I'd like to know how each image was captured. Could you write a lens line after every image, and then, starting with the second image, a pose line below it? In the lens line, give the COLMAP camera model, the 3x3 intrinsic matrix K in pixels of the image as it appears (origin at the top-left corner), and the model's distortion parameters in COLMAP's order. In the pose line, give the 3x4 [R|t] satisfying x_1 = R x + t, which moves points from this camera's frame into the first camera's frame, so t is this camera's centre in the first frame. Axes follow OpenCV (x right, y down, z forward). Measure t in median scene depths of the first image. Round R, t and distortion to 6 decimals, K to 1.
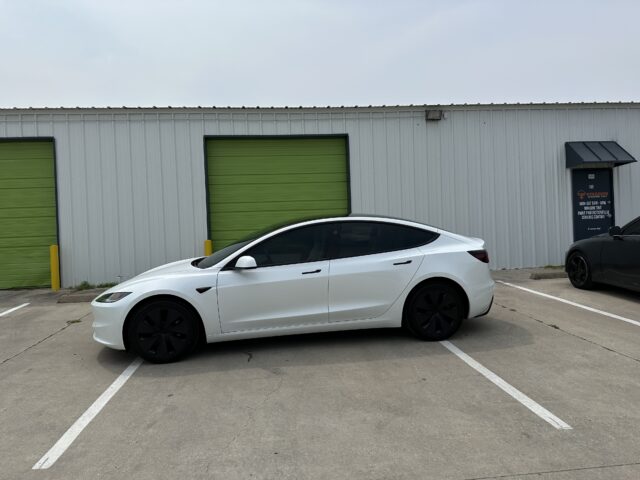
lens RADIAL K [[453.0, 0, 317.0], [0, 453.0, 245.7], [0, 0, 1]] dist [0.036643, -0.049750]
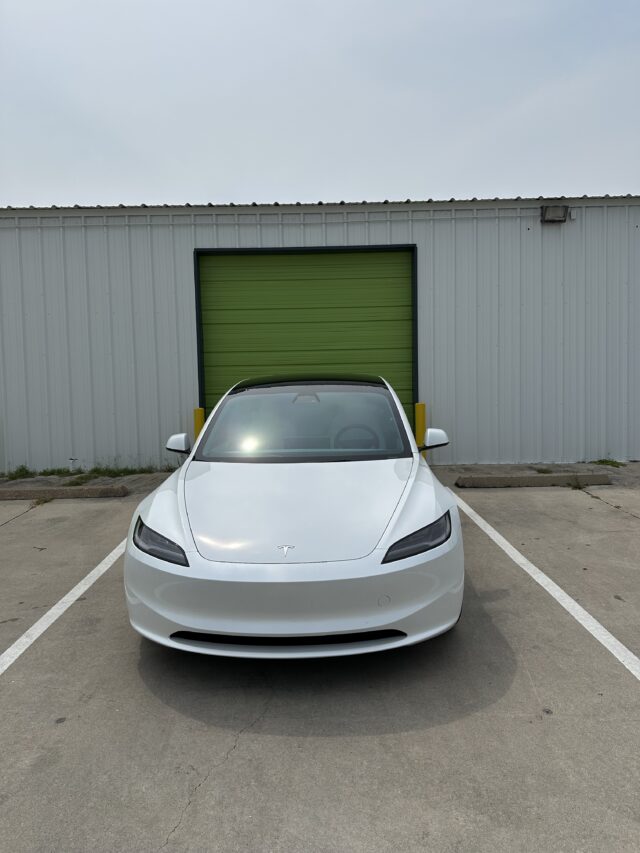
lens RADIAL K [[603.8, 0, 323.4], [0, 603.8, 434.0], [0, 0, 1]] dist [0.036643, -0.049750]
pose [[0.996390, 0.019286, -0.082671, 0.015022], [-0.015537, 0.998832, 0.045756, -0.017632], [0.083457, -0.044307, 0.995526, 0.131986]]
